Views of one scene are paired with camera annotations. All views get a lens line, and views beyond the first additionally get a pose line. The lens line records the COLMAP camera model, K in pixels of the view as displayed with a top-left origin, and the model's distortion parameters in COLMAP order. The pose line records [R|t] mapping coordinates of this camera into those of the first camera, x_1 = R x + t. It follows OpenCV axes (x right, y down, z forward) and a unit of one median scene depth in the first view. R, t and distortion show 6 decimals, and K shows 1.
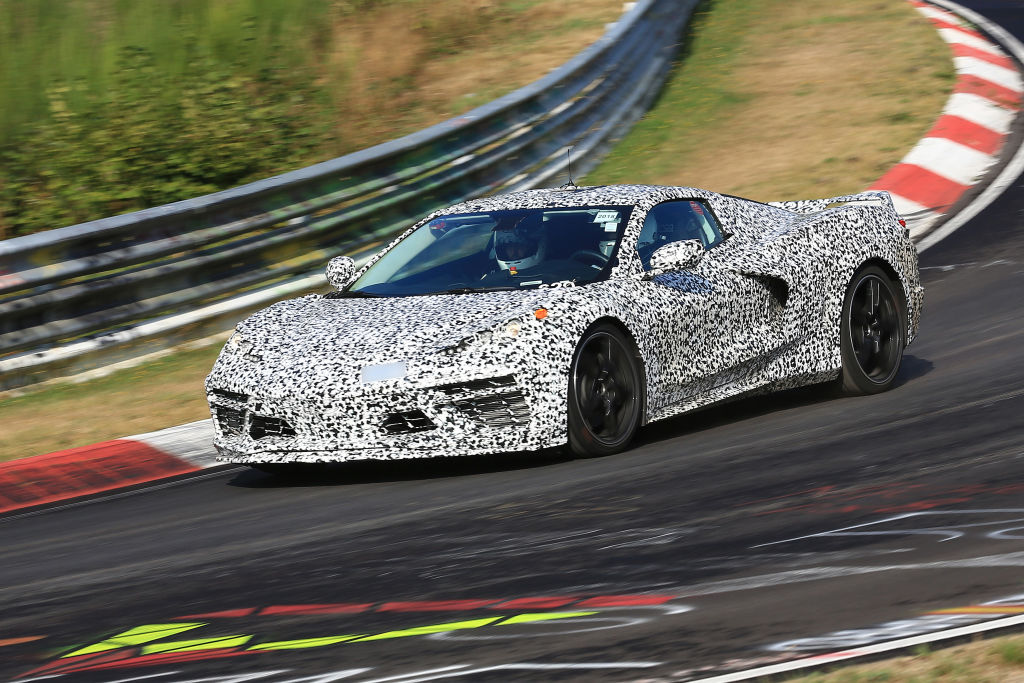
lens RADIAL K [[5206.0, 0, 510.7], [0, 5206.0, 338.3], [0, 0, 1]] dist [0.610677, 0.000000]
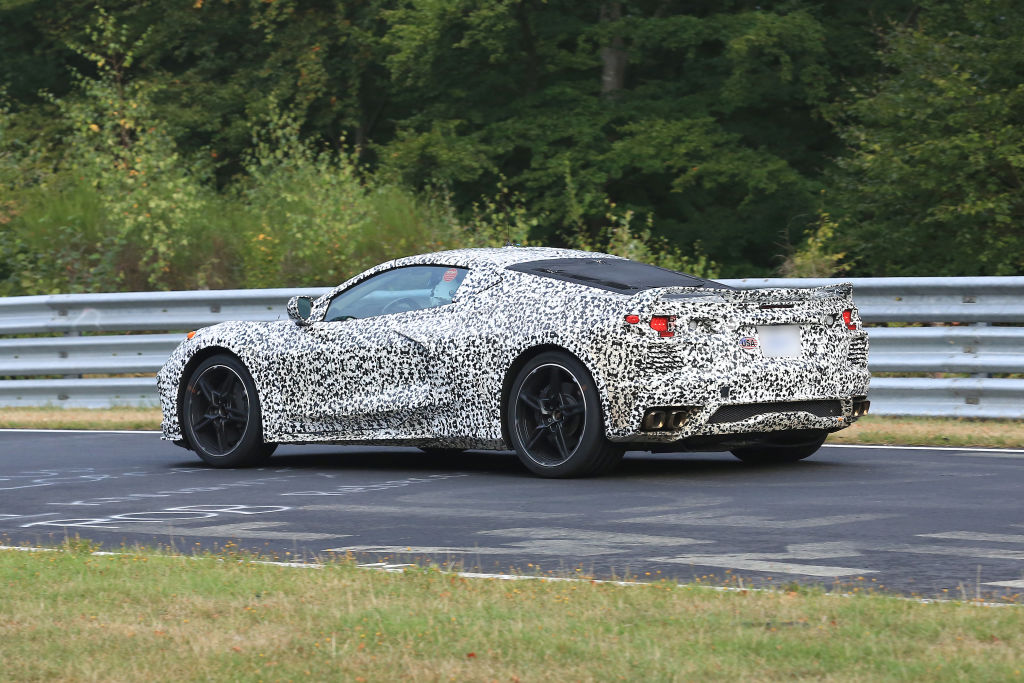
lens RADIAL K [[4329.0, 0, 508.2], [0, 4329.0, 307.4], [0, 0, 1]] dist [1.187816, 0.000000]
pose [[-0.256670, 0.104844, -0.960796, 0.941660], [-0.026940, 0.992937, 0.115548, -0.127781], [0.966124, 0.055541, -0.252033, 1.259688]]
